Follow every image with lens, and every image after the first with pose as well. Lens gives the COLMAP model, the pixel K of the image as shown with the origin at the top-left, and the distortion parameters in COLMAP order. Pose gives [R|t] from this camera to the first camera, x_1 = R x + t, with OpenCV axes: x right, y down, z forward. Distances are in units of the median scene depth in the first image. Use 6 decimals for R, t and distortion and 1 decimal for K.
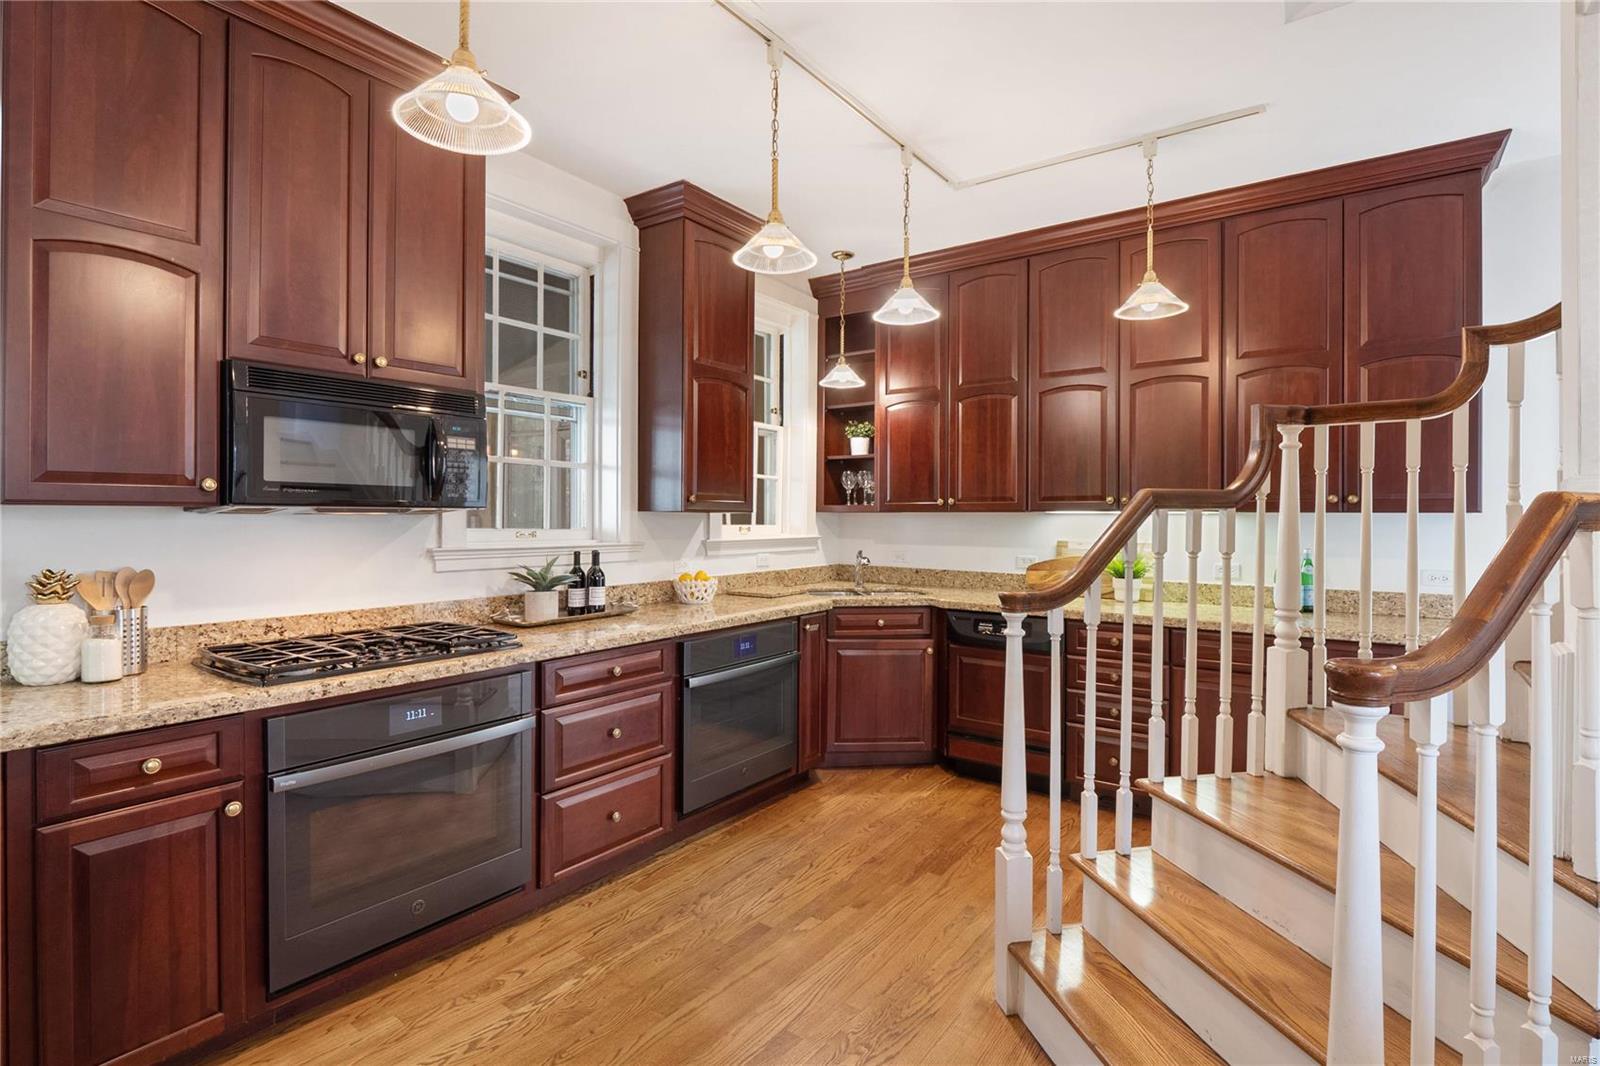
lens RADIAL K [[762.7, 0, 799.9], [0, 762.7, 523.4], [0, 0, 1]] dist [-0.011481, -0.003203]
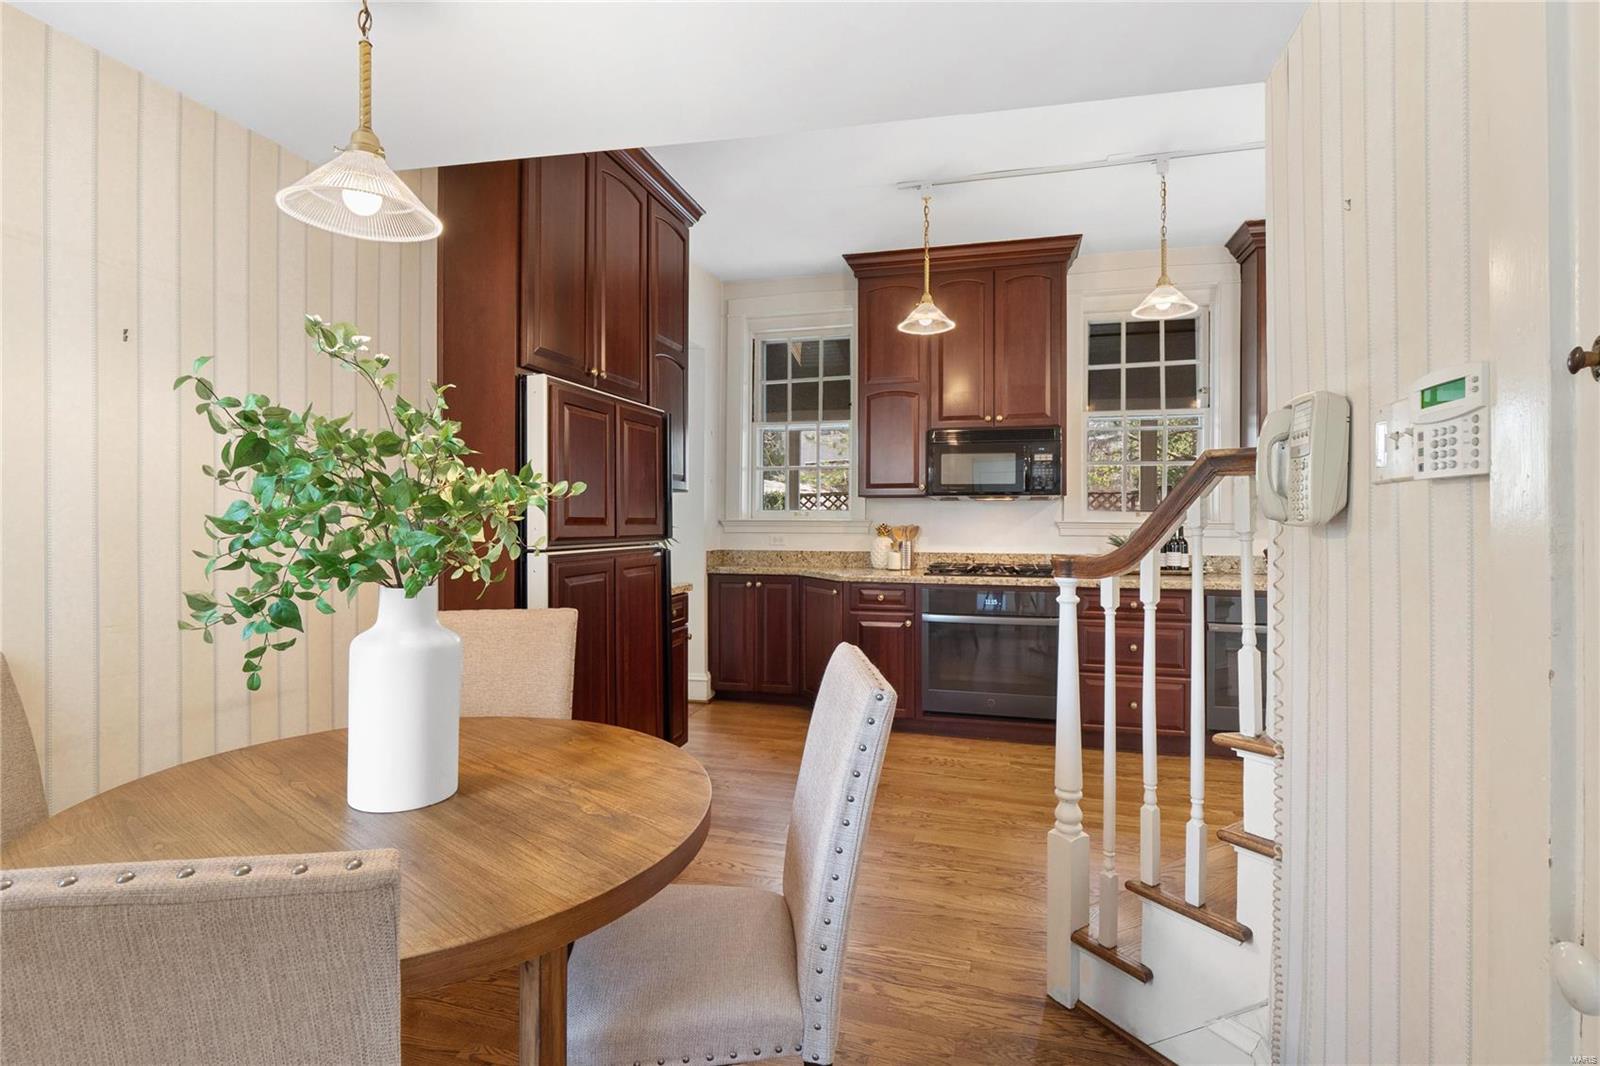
lens RADIAL K [[762.7, 0, 802.4], [0, 762.7, 523.6], [0, 0, 1]] dist [-0.011481, -0.003203]
pose [[0.351631, 0.003795, -0.936131, 1.156622], [-0.006648, 0.999977, 0.001557, 0.053477], [0.936115, 0.005676, 0.351648, -0.130995]]
